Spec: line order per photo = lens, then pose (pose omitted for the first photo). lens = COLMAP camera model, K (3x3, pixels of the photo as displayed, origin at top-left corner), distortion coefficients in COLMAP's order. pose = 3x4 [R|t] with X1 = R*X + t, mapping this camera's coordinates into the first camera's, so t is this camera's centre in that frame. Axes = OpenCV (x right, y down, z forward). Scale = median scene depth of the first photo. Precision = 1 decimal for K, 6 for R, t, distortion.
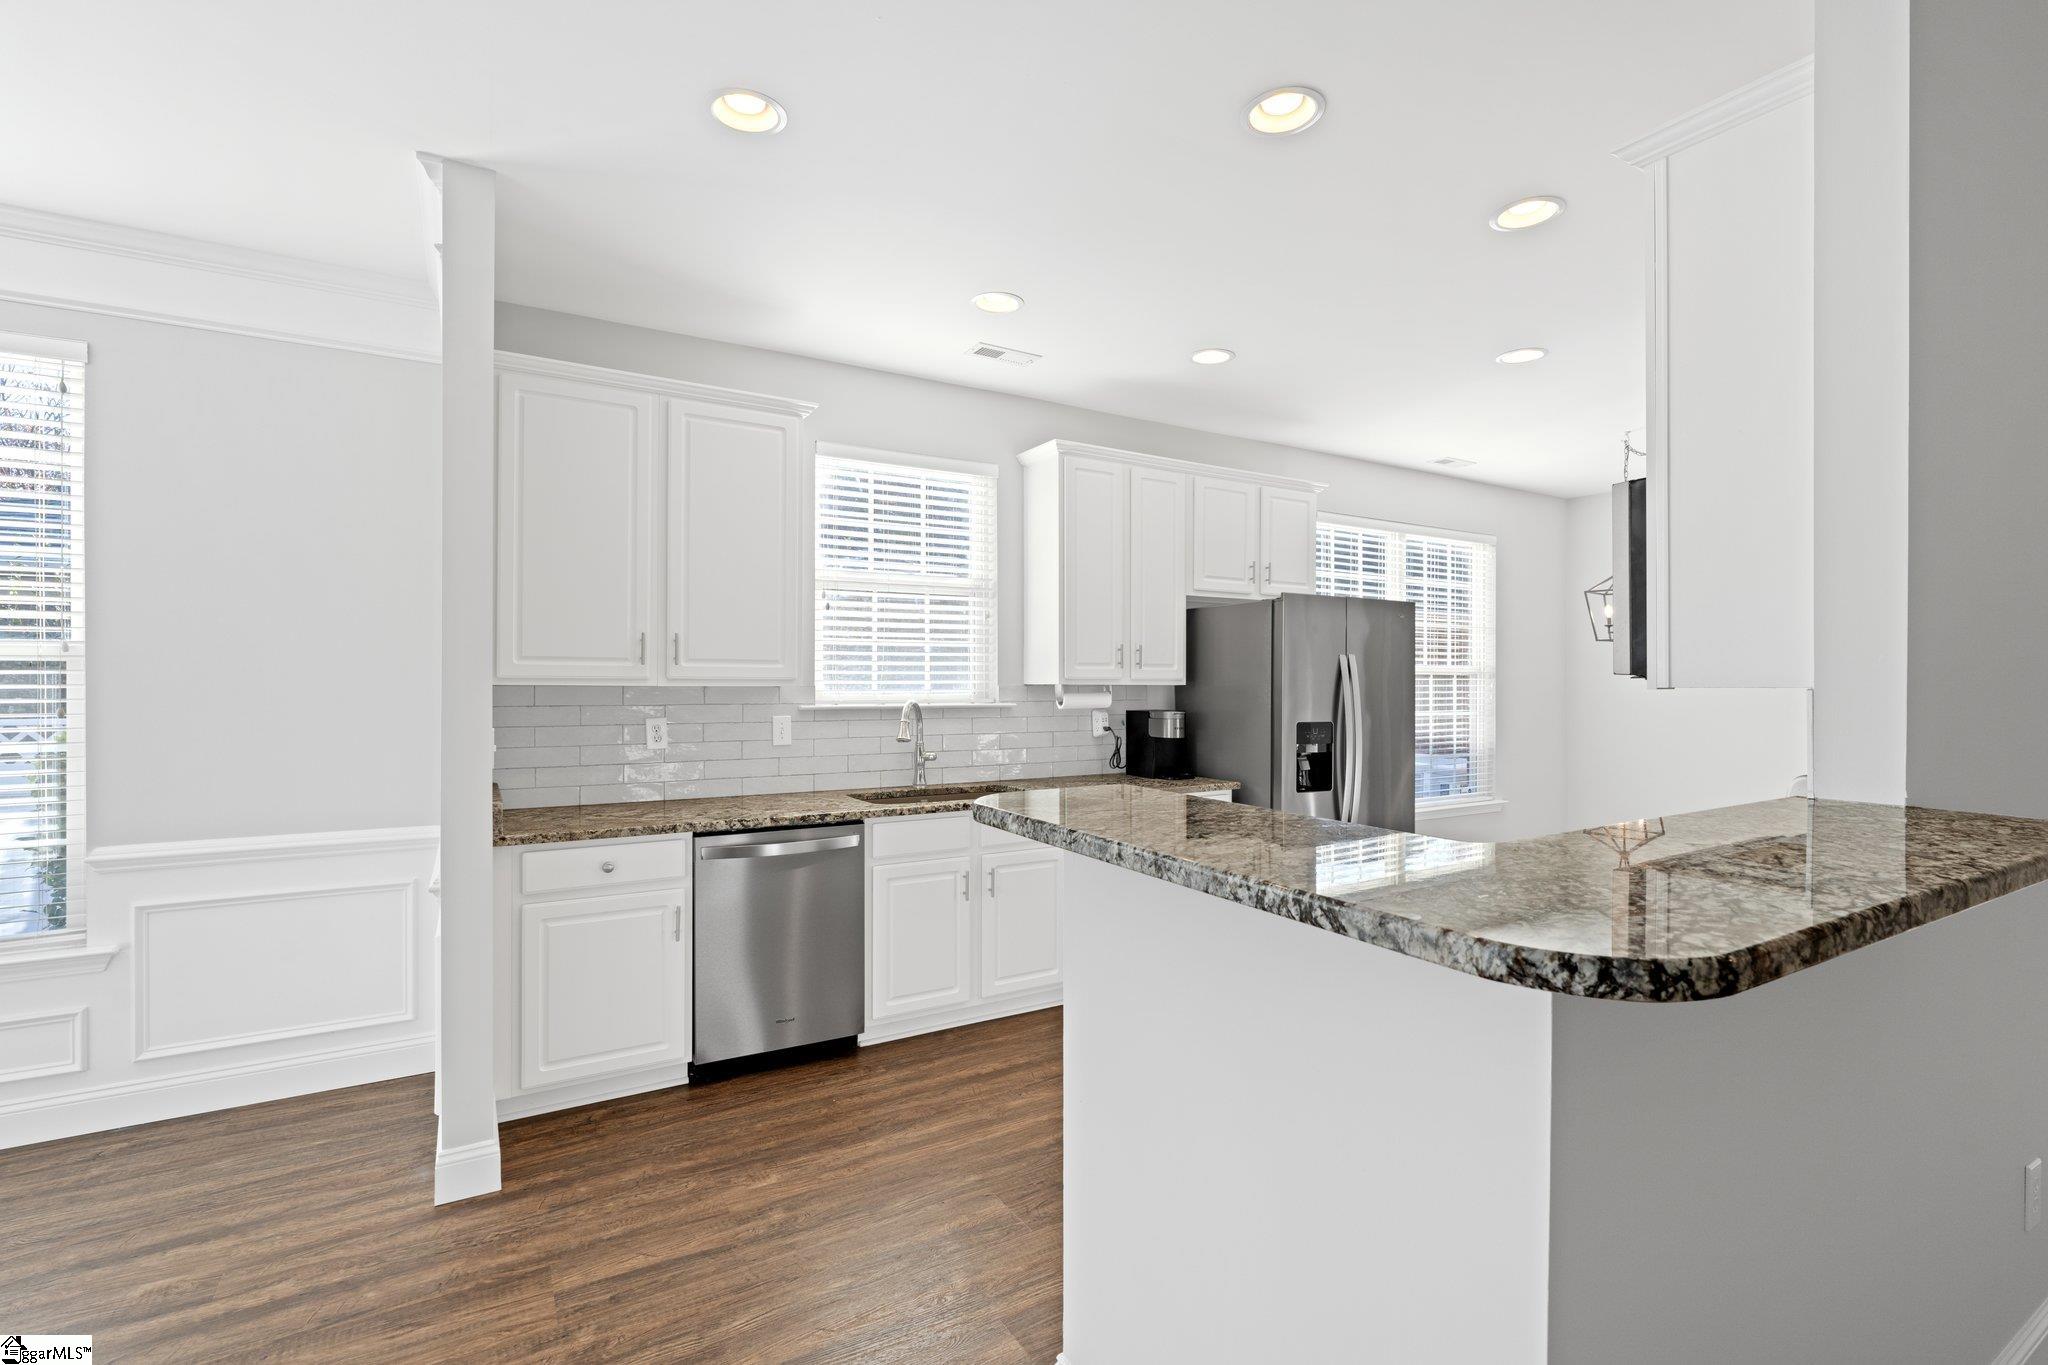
lens RADIAL K [[922.7, 0, 1016.5], [0, 922.7, 680.1], [0, 0, 1]] dist [-0.003443, 0.000153]
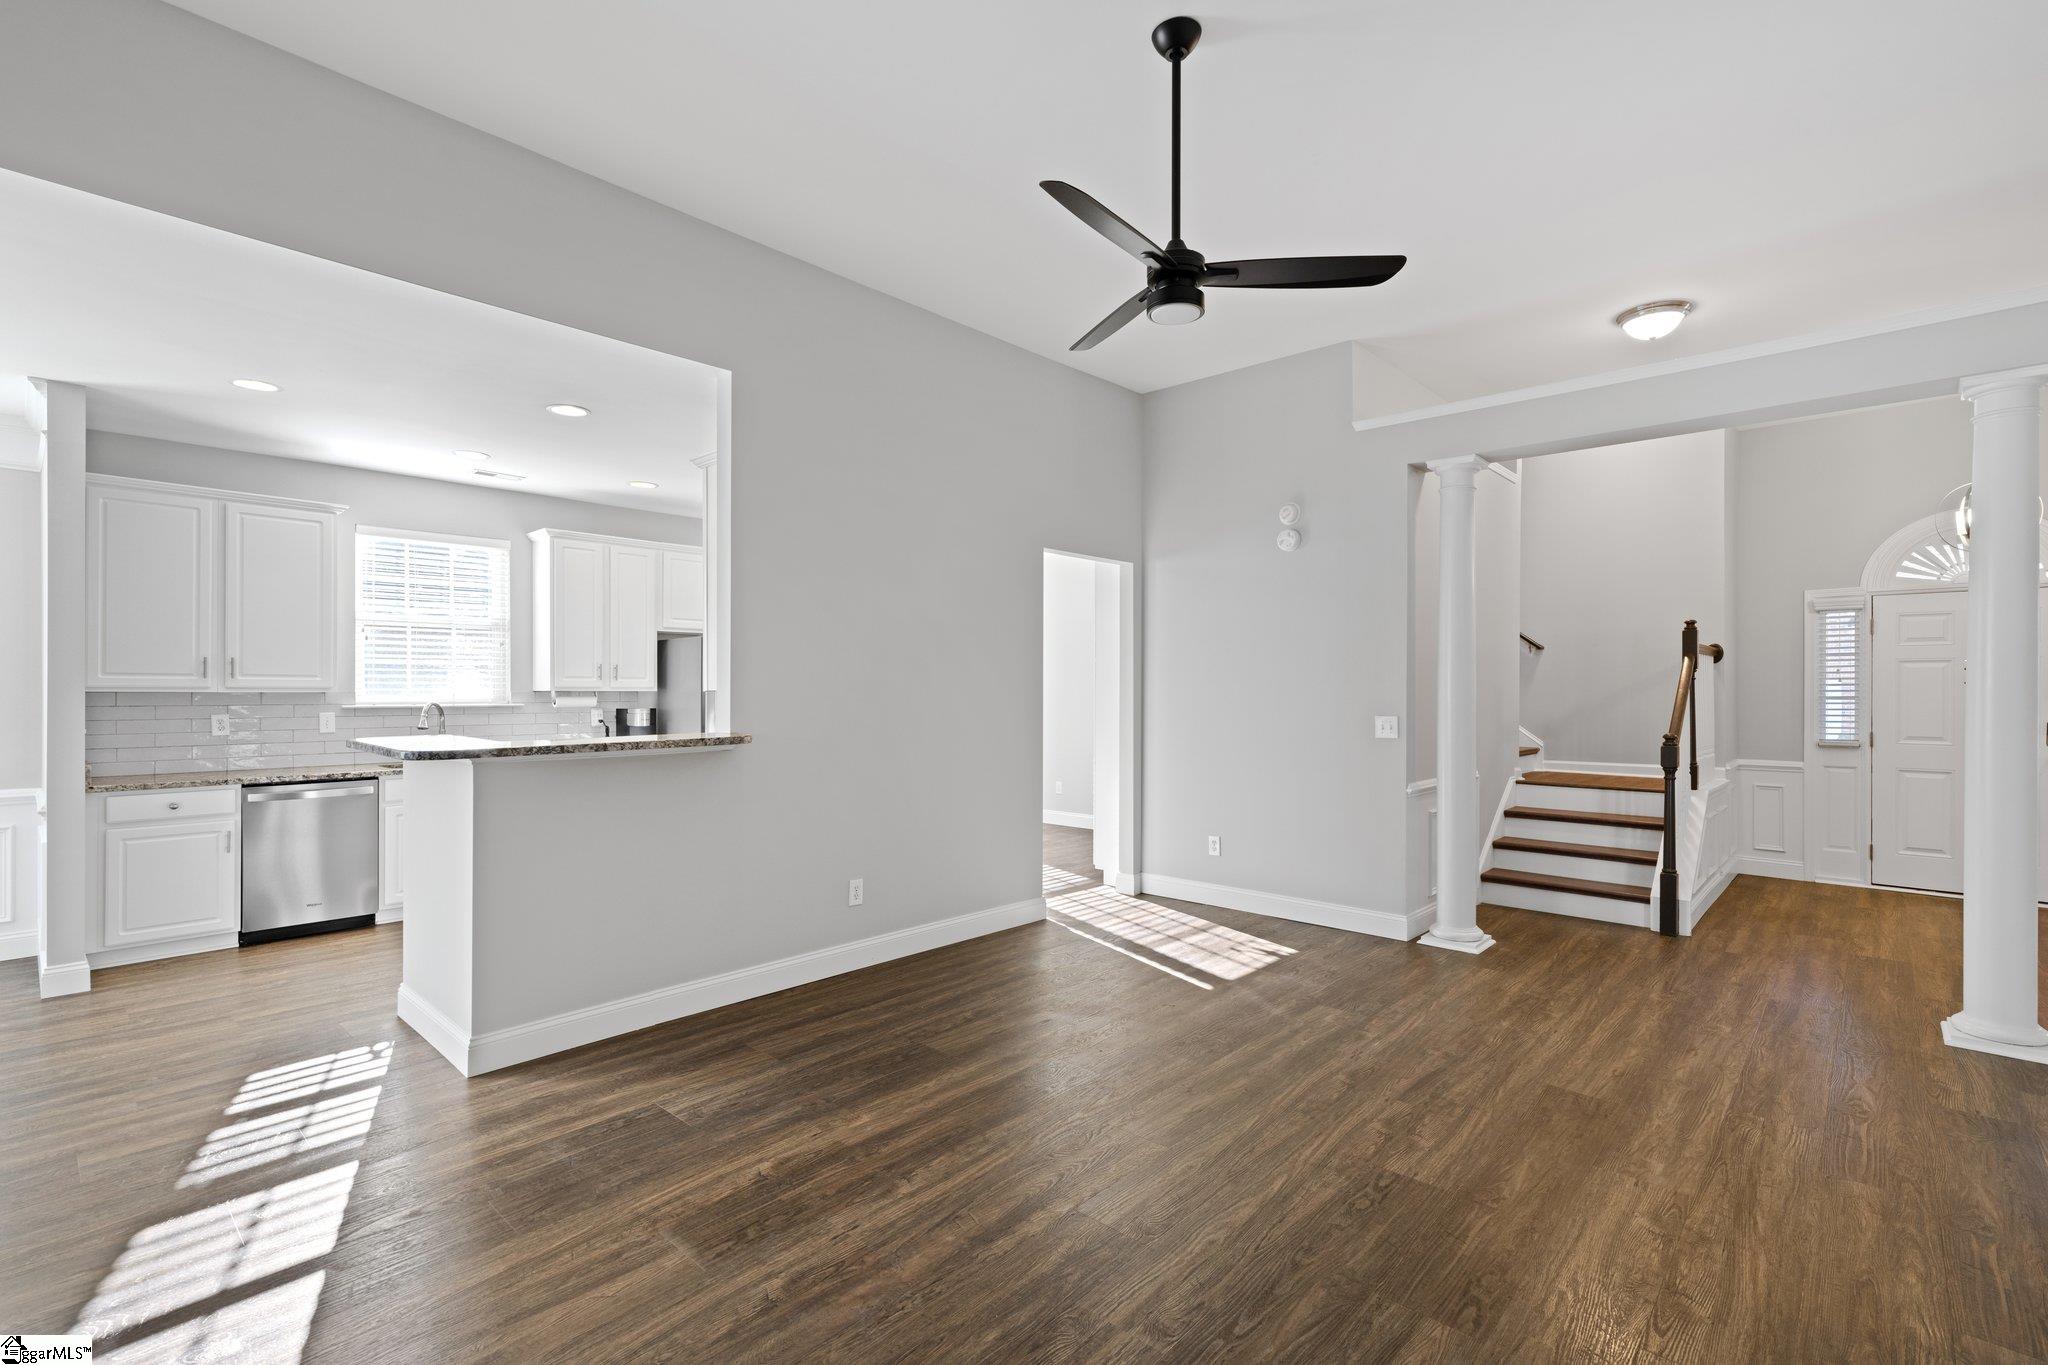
lens RADIAL K [[922.1, 0, 1009.0], [0, 922.1, 687.5], [0, 0, 1]] dist [0.007112, 0.000457]
pose [[0.959462, -0.001003, 0.281838, 0.392483], [0.000956, 0.999999, 0.000304, -0.000459], [-0.281838, -0.000022, 0.959462, -0.757026]]
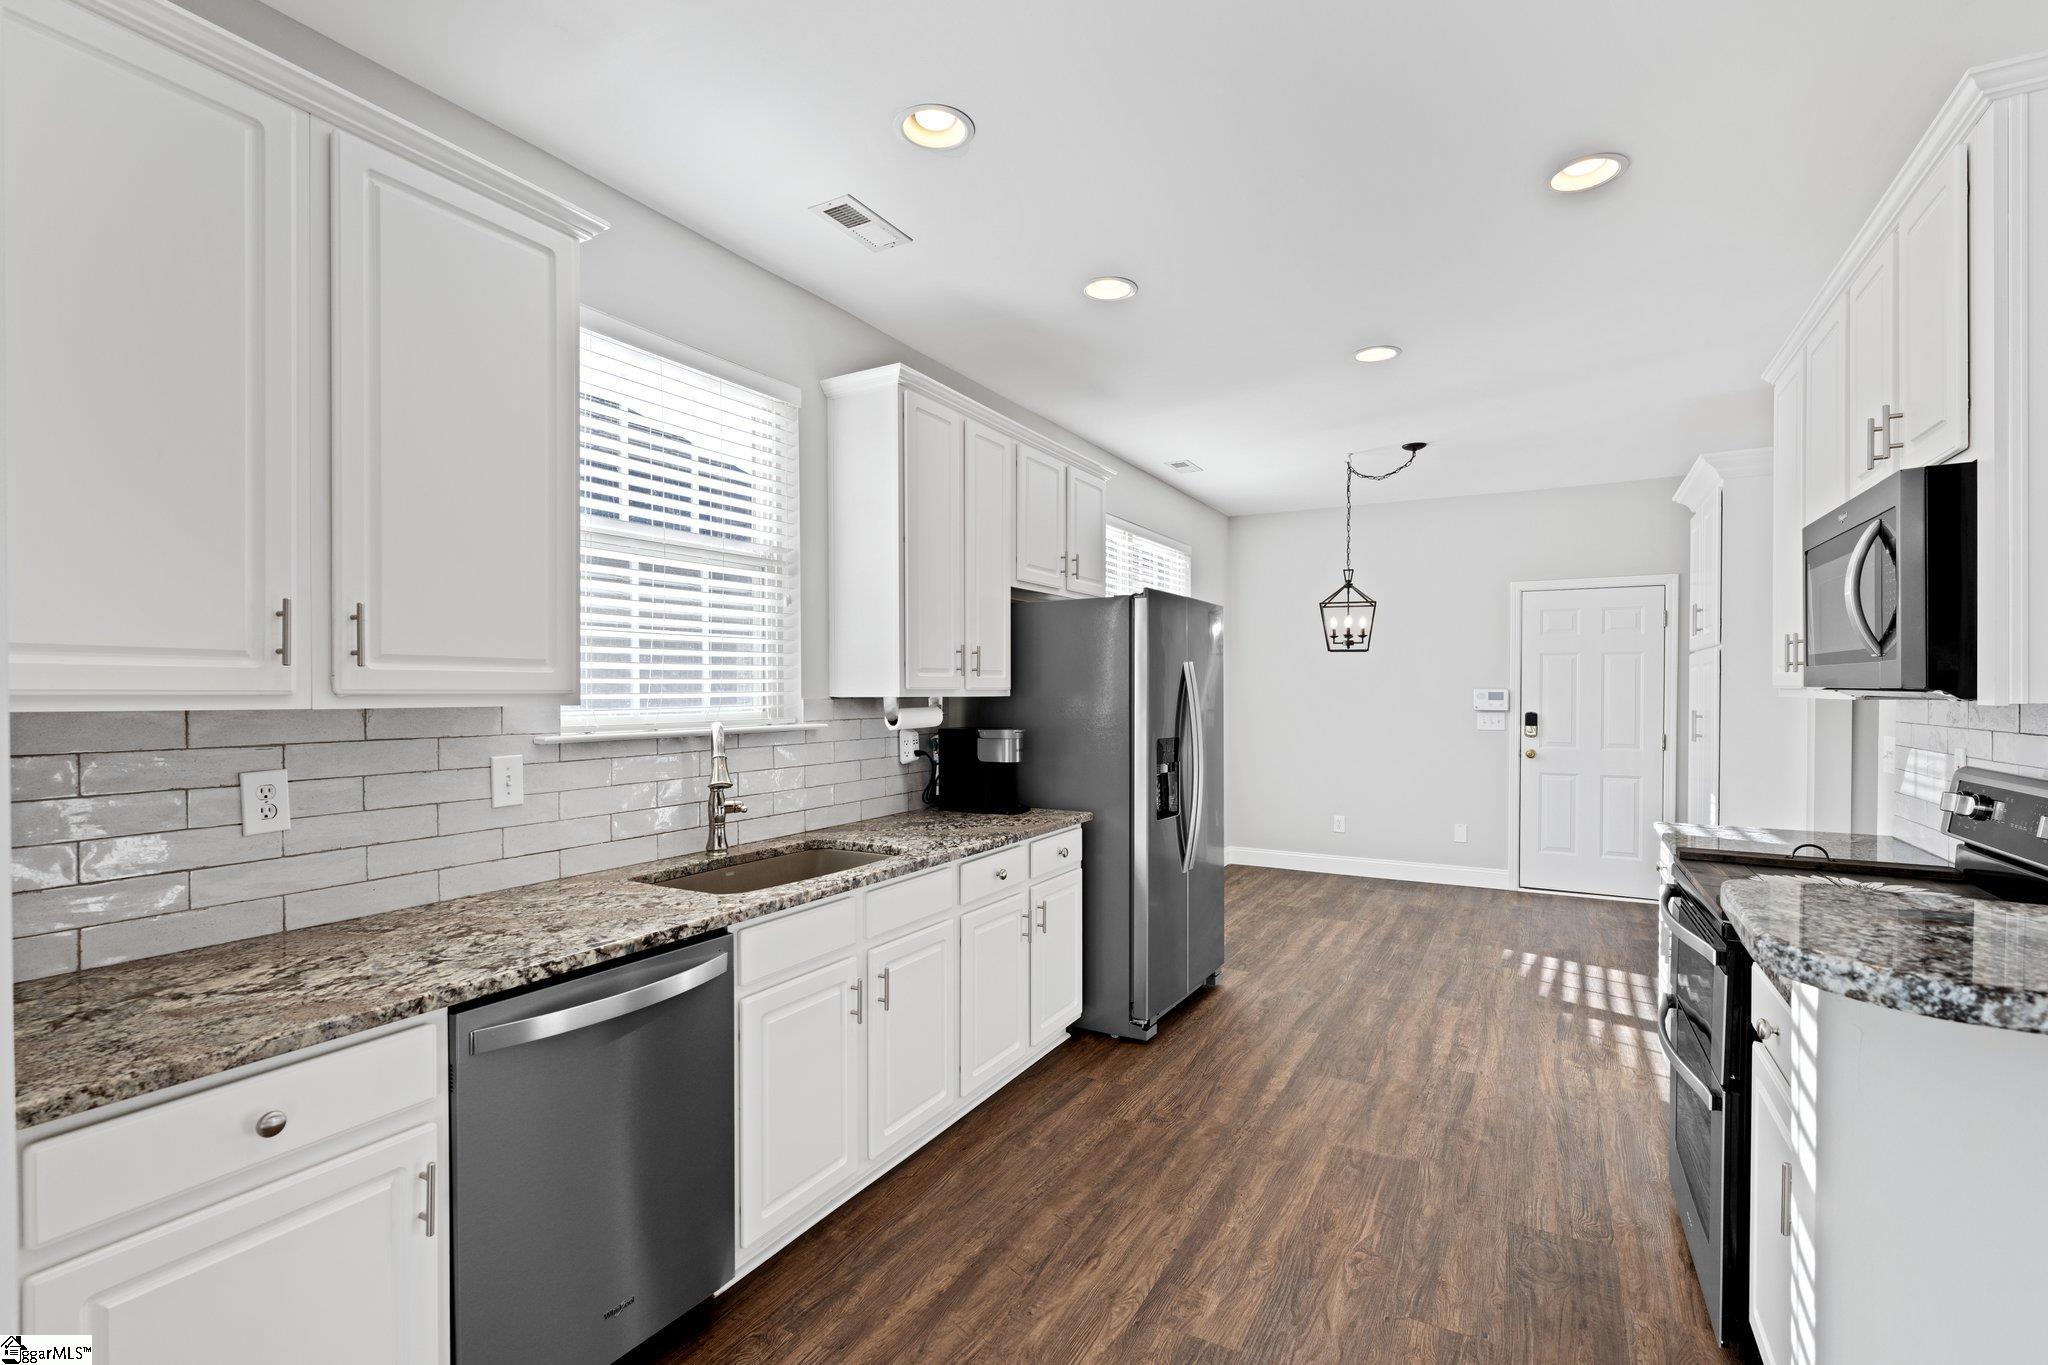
lens RADIAL K [[937.6, 0, 1013.6], [0, 937.6, 693.2], [0, 0, 1]] dist [-0.001524, 0.000638]
pose [[0.869966, -0.005490, 0.493080, -0.284579], [0.001759, 0.999966, 0.008031, -0.005032], [-0.493108, -0.006120, 0.869947, 0.349615]]
